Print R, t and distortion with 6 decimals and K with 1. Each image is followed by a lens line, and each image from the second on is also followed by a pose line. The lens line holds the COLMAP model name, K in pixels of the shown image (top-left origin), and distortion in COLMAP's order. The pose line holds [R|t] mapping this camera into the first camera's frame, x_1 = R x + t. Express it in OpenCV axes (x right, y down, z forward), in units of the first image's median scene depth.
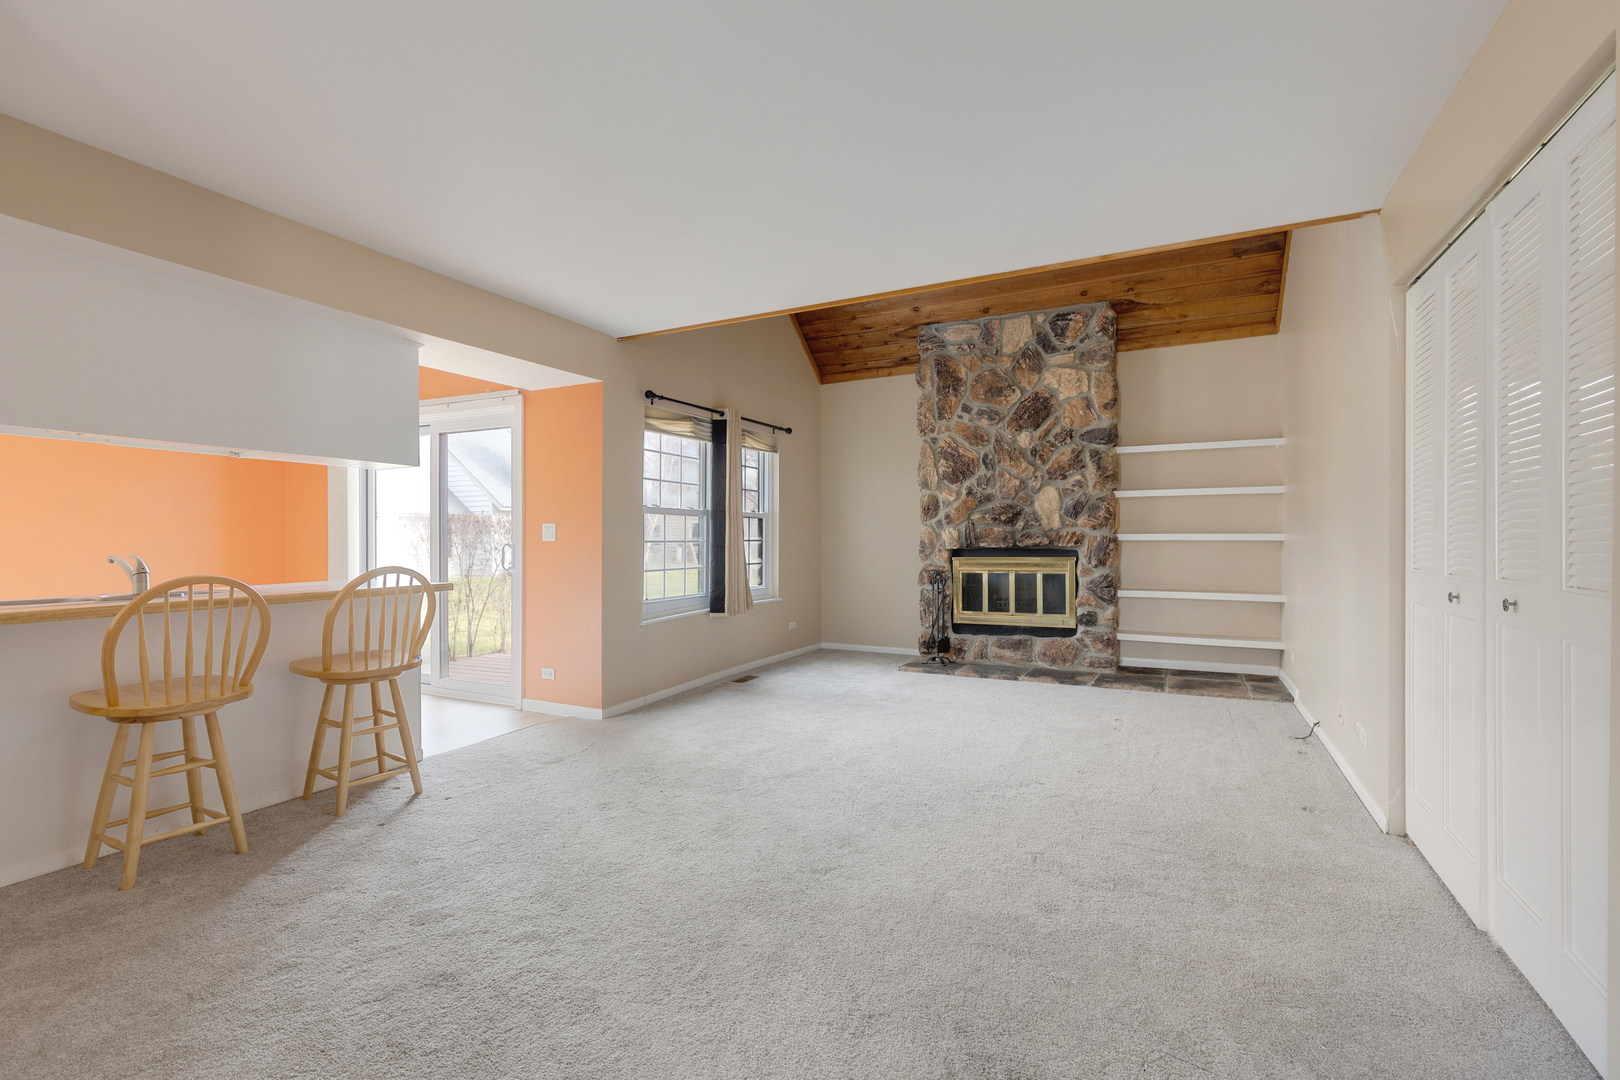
lens RADIAL K [[740.7, 0, 810.3], [0, 740.7, 533.2], [0, 0, 1]] dist [0.003506, -0.000217]
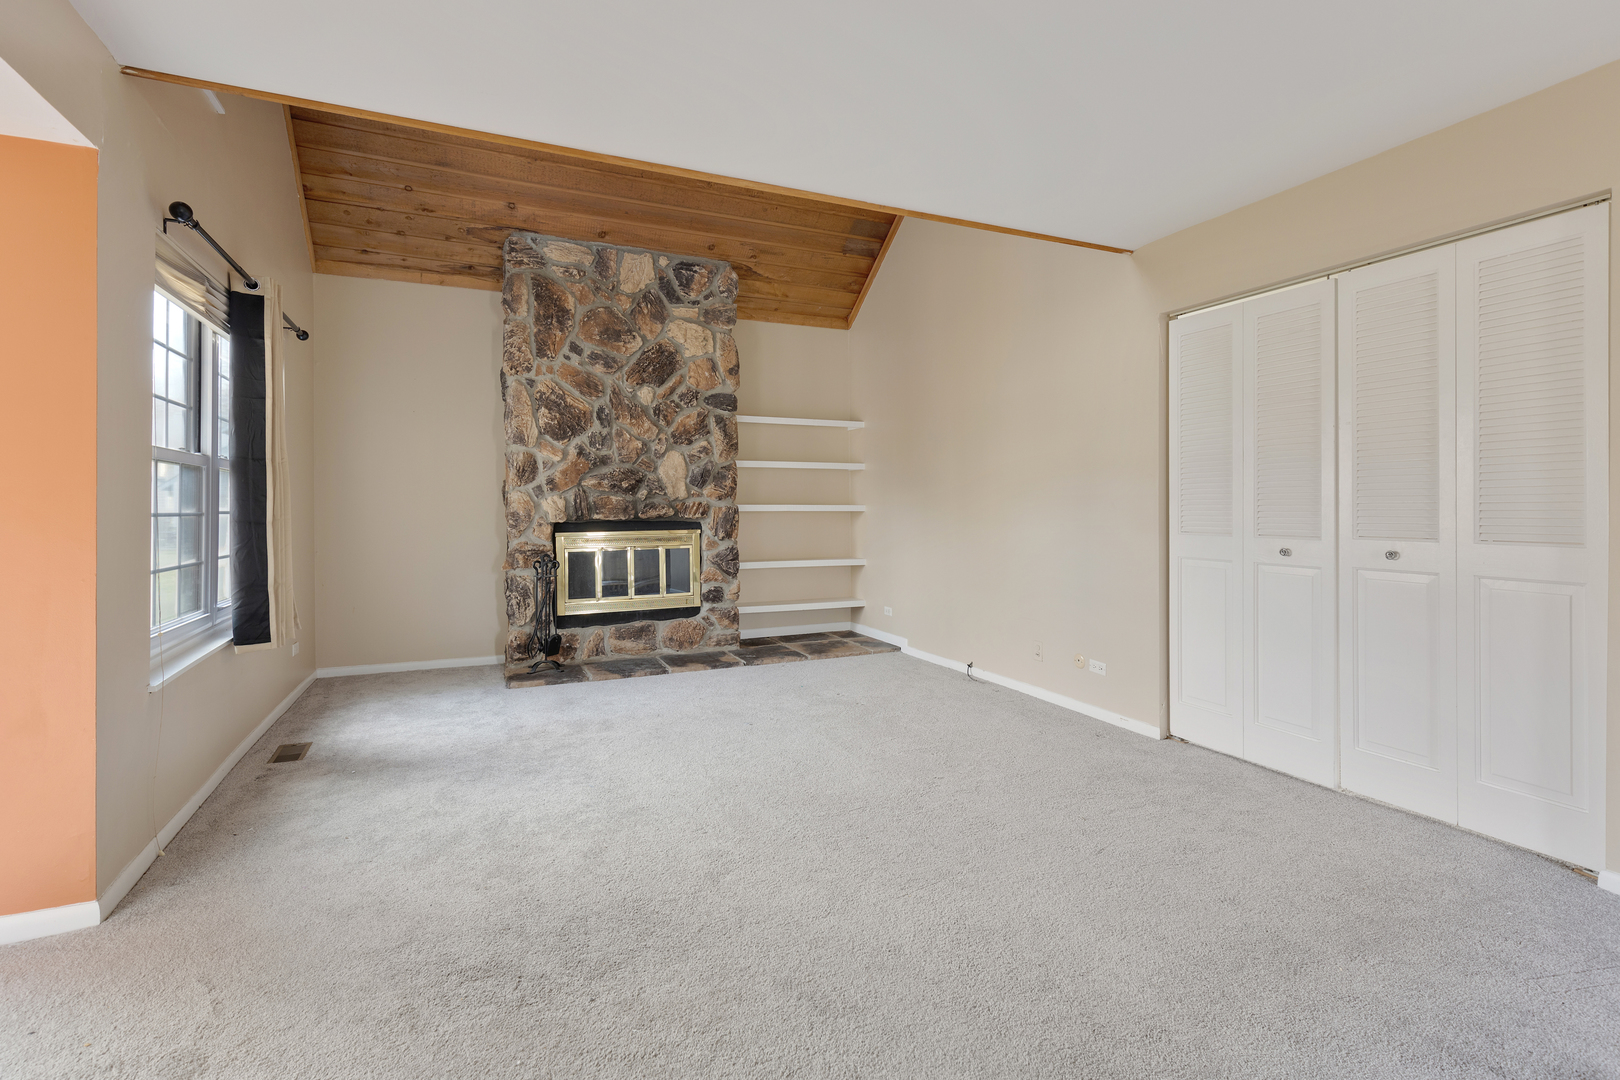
lens RADIAL K [[747.8, 0, 812.0], [0, 747.8, 503.2], [0, 0, 1]] dist [0.004635, -0.000029]
pose [[0.621969, 0.007841, 0.783002, -0.277326], [-0.006442, 0.999967, -0.004897, 0.003019], [-0.783015, -0.001999, 0.621999, 0.300608]]
